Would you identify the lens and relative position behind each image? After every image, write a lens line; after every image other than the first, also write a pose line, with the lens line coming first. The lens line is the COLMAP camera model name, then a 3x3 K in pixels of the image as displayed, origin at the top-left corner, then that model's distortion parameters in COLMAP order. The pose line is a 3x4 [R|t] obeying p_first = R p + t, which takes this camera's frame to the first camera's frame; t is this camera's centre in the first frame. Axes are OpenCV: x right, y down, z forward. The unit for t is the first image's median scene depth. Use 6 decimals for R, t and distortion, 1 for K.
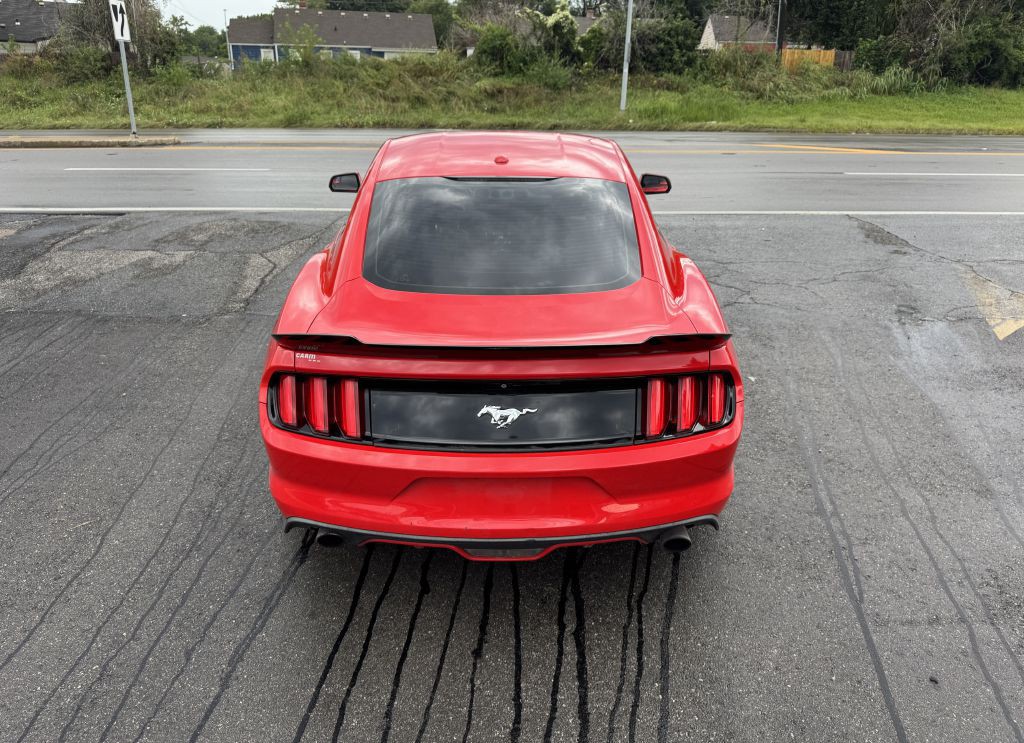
lens RADIAL K [[771.9, 0, 526.5], [0, 771.9, 394.8], [0, 0, 1]] dist [0.009743, -0.011637]
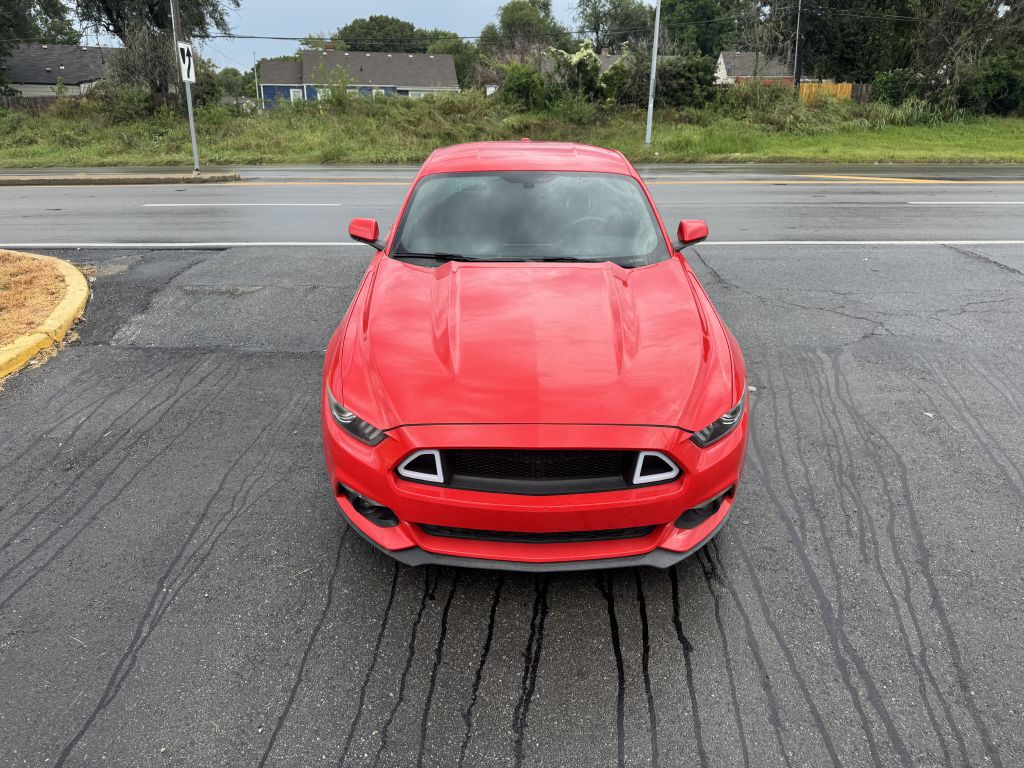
lens RADIAL K [[753.0, 0, 510.9], [0, 753.0, 389.0], [0, 0, 1]] dist [0.023718, -0.024821]
pose [[0.999737, -0.002783, -0.022781, -0.152401], [0.001866, 0.999191, -0.040162, -0.011434], [0.022875, 0.040109, 0.998933, 0.029074]]
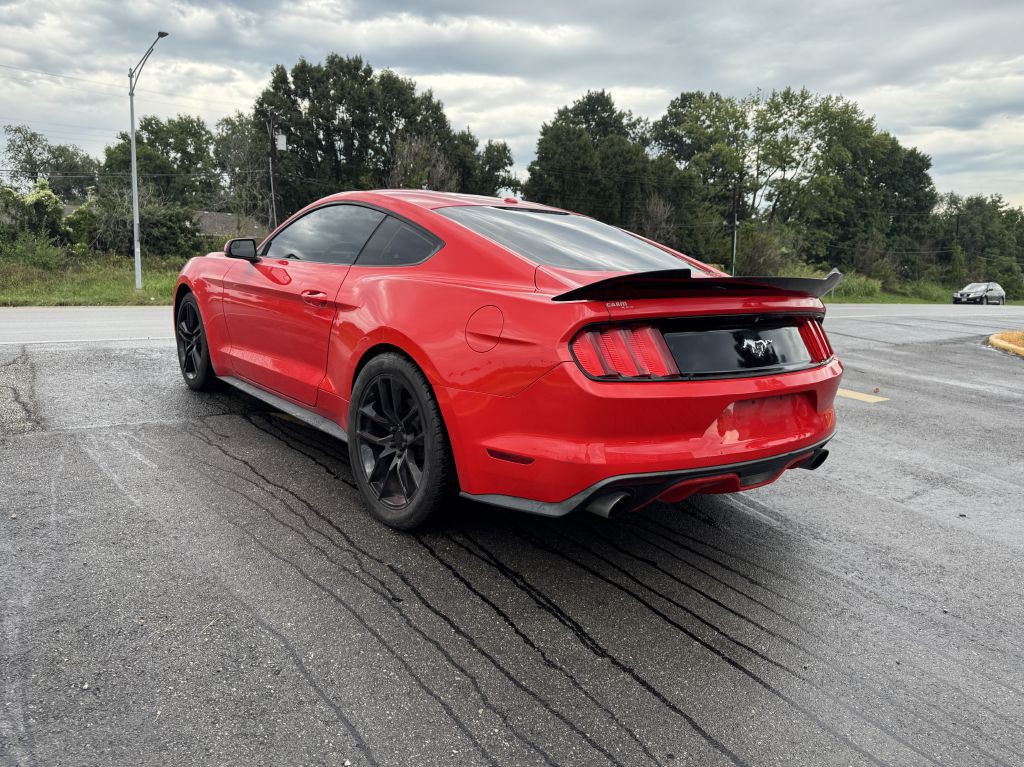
lens RADIAL K [[753.0, 0, 541.5], [0, 753.0, 399.5], [0, 0, 1]] dist [0.023718, -0.024821]
pose [[0.773408, -0.095136, 0.626729, -0.389473], [0.237145, 0.960308, -0.146873, 0.074966], [-0.587880, 0.262218, 0.765271, 0.131944]]
